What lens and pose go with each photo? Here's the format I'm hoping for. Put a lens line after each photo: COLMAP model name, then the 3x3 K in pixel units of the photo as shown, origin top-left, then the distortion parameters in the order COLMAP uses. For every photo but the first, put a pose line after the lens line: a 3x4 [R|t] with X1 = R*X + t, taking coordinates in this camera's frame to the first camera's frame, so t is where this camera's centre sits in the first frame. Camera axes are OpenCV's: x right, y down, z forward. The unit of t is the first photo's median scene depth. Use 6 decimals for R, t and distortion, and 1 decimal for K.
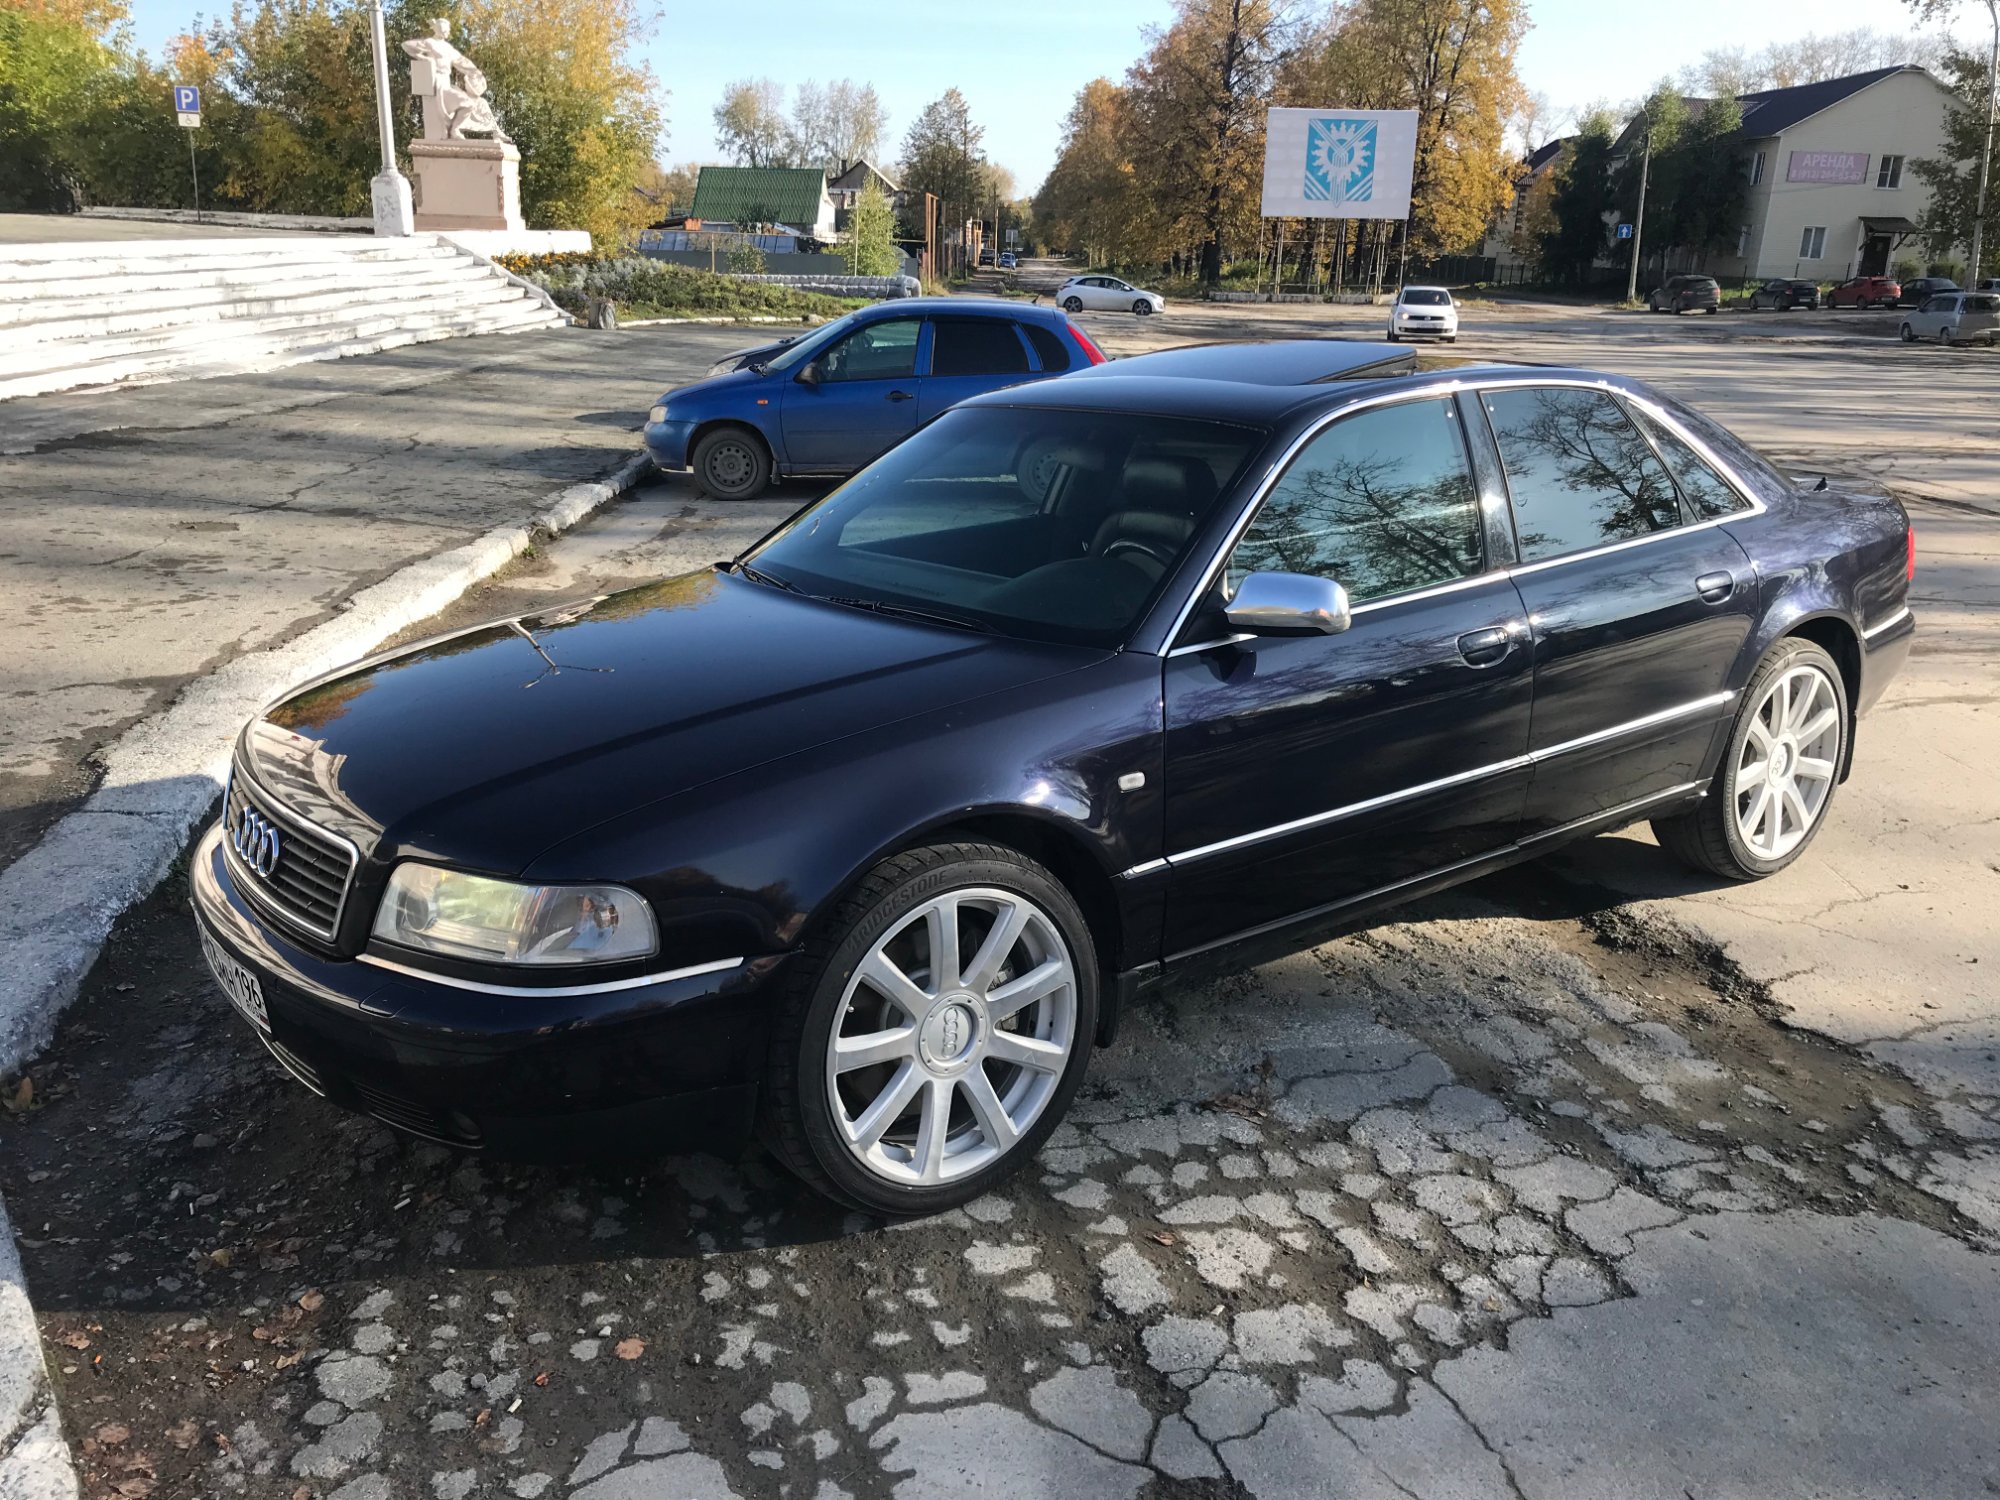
lens RADIAL K [[1630.5, 0, 996.3], [0, 1630.5, 745.9], [0, 0, 1]] dist [0.017777, -0.008526]
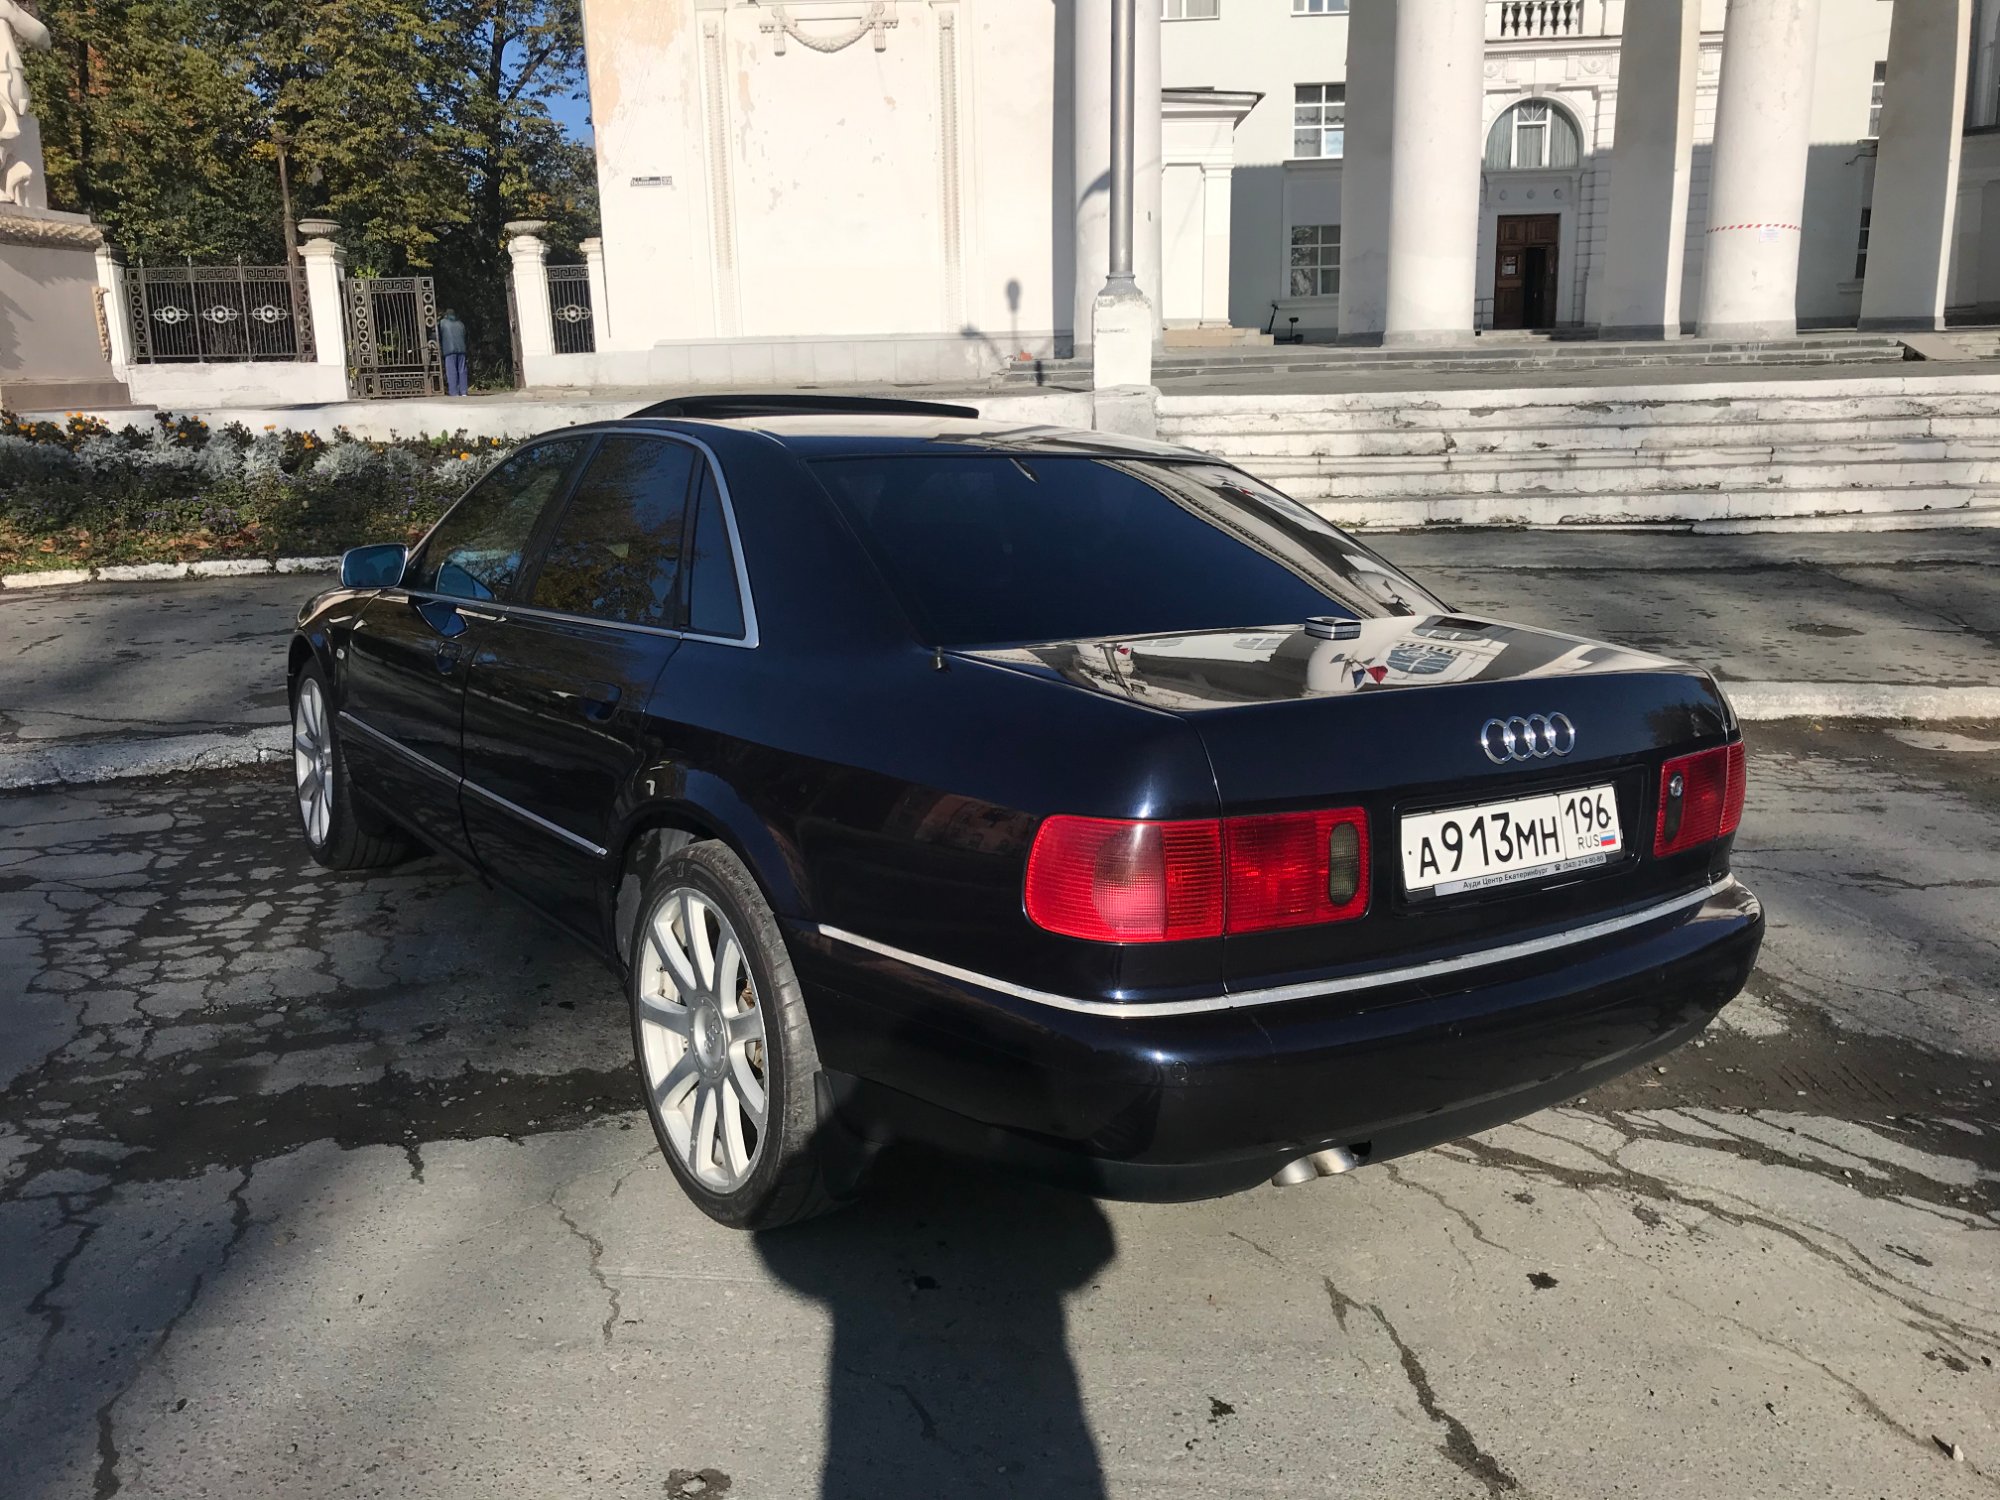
lens RADIAL K [[1625.5, 0, 994.6], [0, 1625.5, 751.1], [0, 0, 1]] dist [0.027873, -0.022414]
pose [[-0.039805, 0.197261, -0.979543, 0.457842], [-0.277816, 0.939481, 0.200483, -0.107697], [0.959809, 0.280113, 0.017406, 0.453550]]
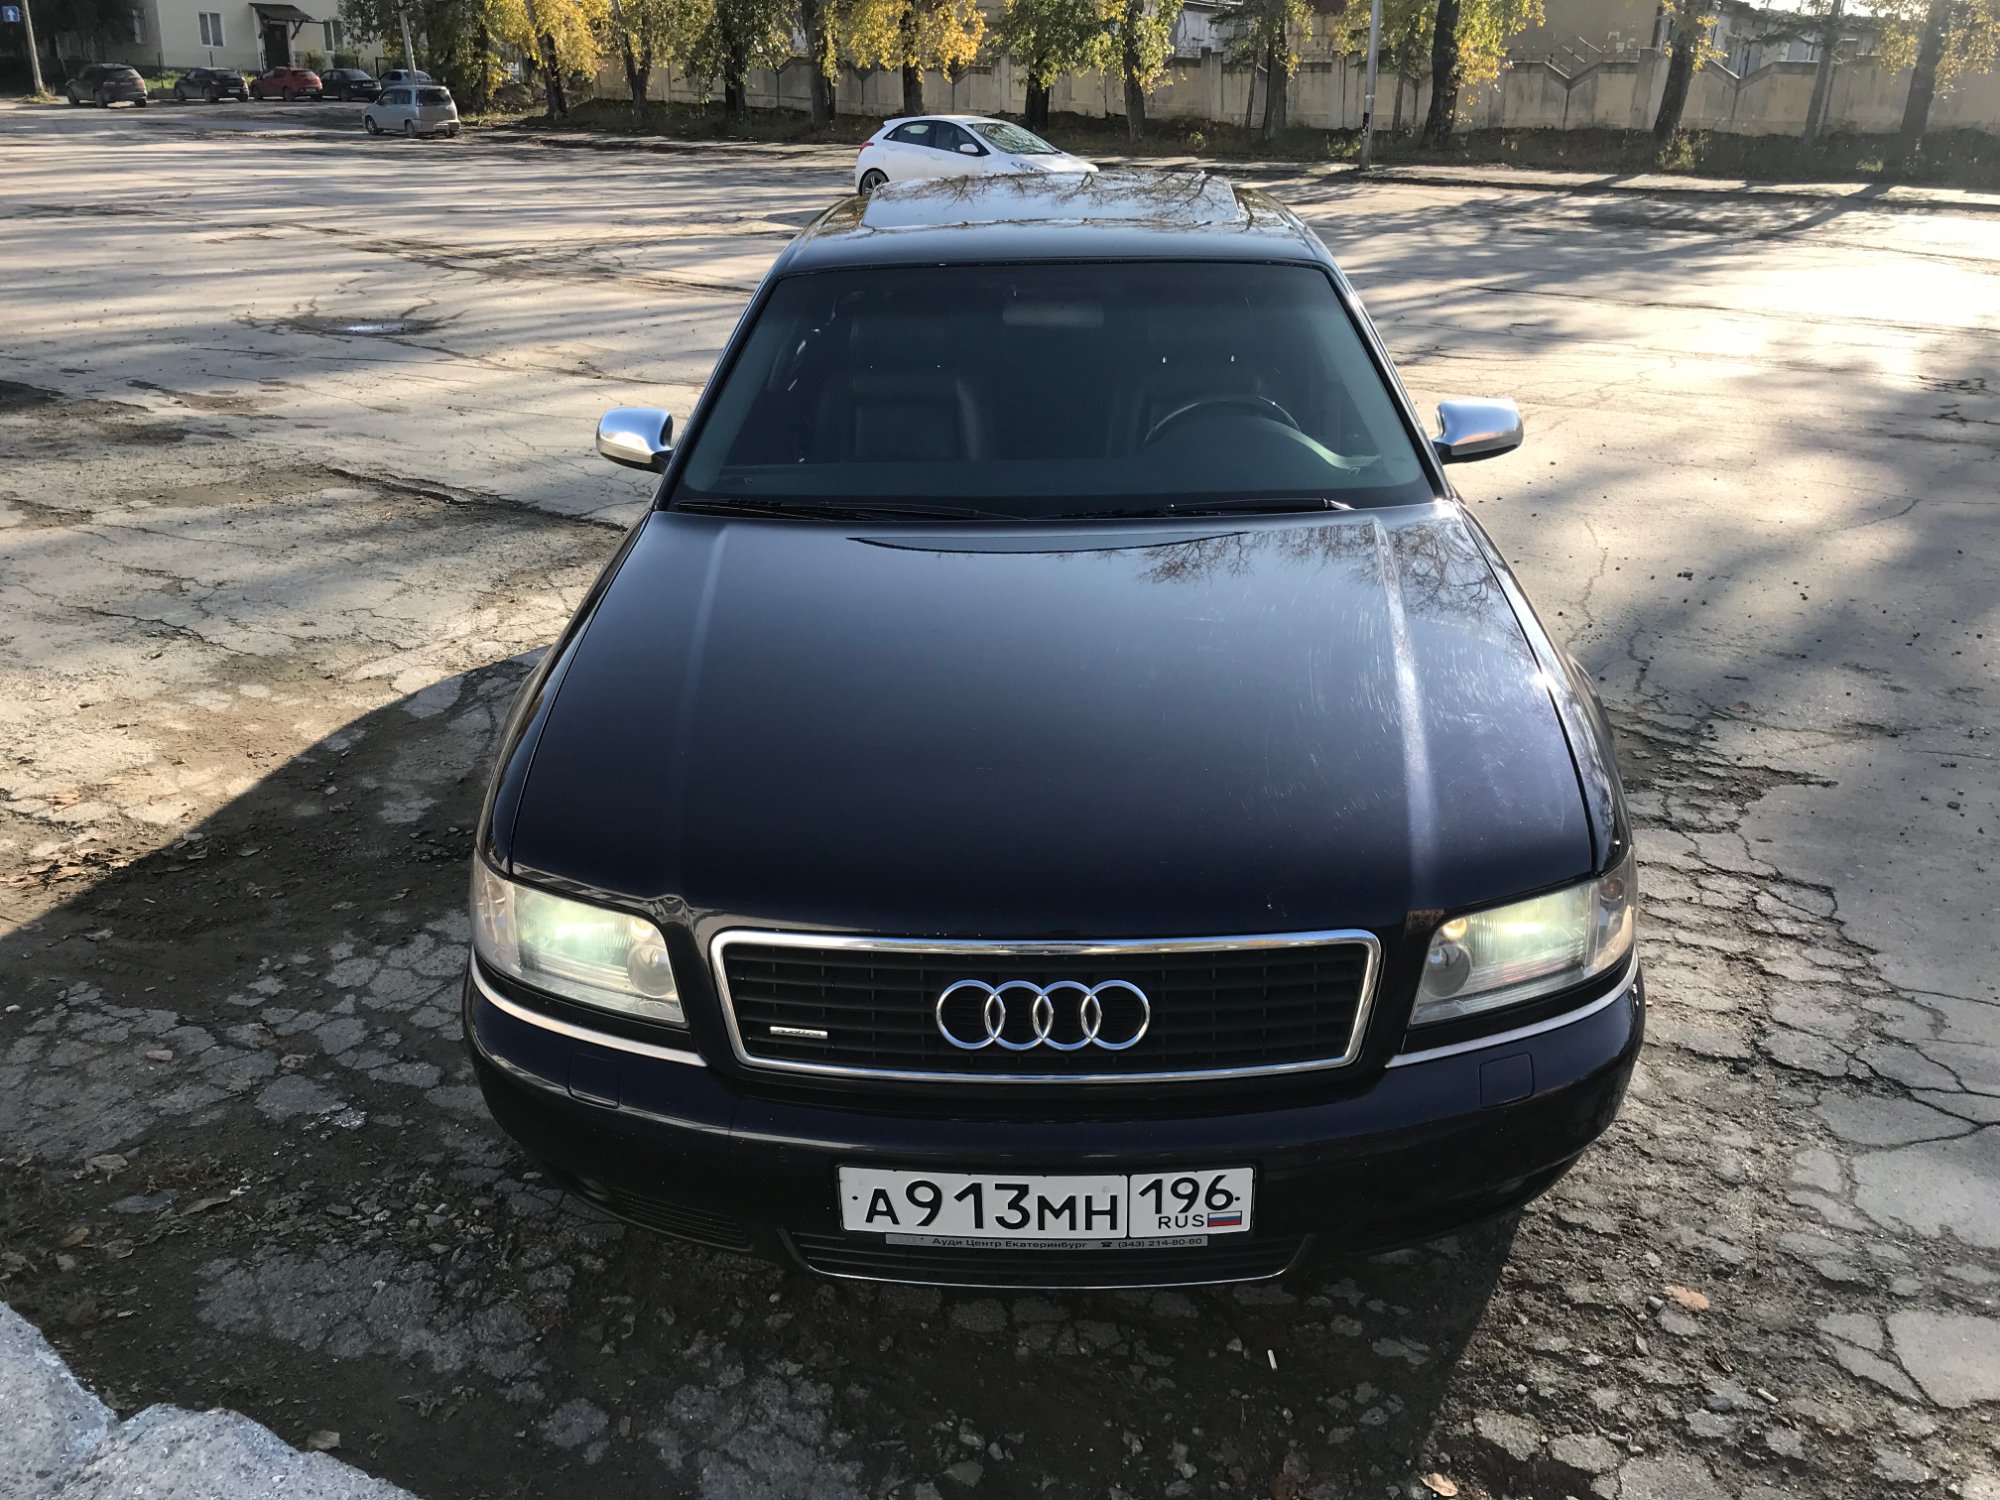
lens RADIAL K [[1632.2, 0, 995.2], [0, 1632.2, 746.9], [0, 0, 1]] dist [0.006091, 0.015930]
pose [[0.630854, -0.295504, 0.717426, -0.253760], [0.210738, 0.955134, 0.208107, -0.052800], [-0.746735, 0.019904, 0.664824, 0.157151]]
